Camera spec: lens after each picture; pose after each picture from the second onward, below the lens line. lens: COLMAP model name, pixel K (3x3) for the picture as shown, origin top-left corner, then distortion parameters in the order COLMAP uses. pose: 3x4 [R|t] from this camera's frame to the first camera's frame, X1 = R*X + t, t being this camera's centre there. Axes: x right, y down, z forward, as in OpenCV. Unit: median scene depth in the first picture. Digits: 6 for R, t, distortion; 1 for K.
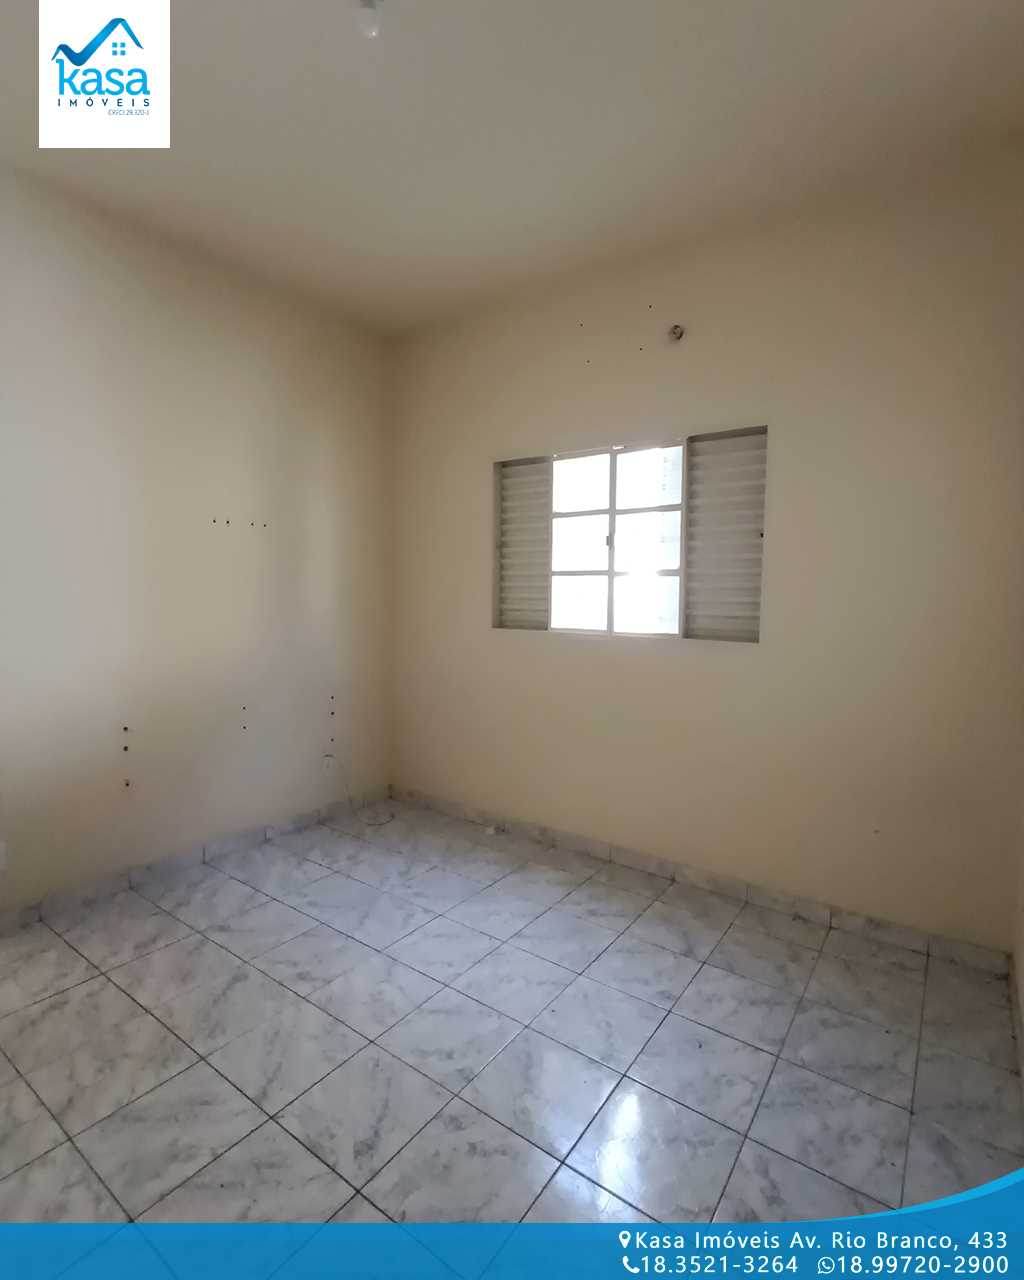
lens RADIAL K [[605.8, 0, 512.0], [0, 605.8, 640.0], [0, 0, 1]] dist [-0.001953, -0.007133]
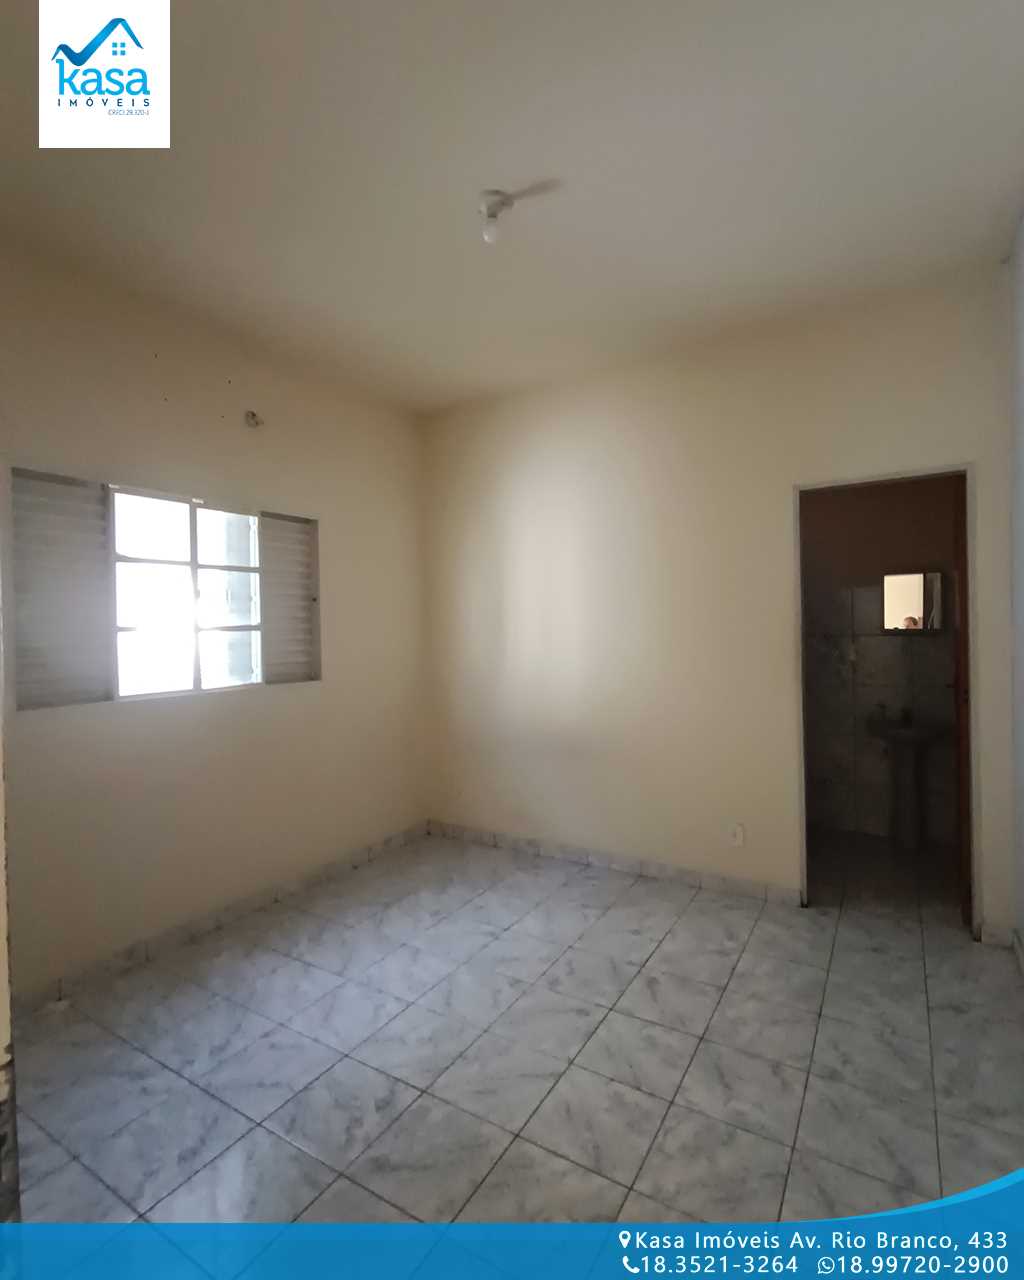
lens RADIAL K [[641.3, 0, 493.7], [0, 641.3, 642.7], [0, 0, 1]] dist [0.003081, 0.000276]
pose [[-0.046048, -0.038332, 0.998204, -1.003474], [0.094283, 0.994636, 0.042544, -0.099515], [-0.994480, 0.096072, -0.042187, 0.661709]]
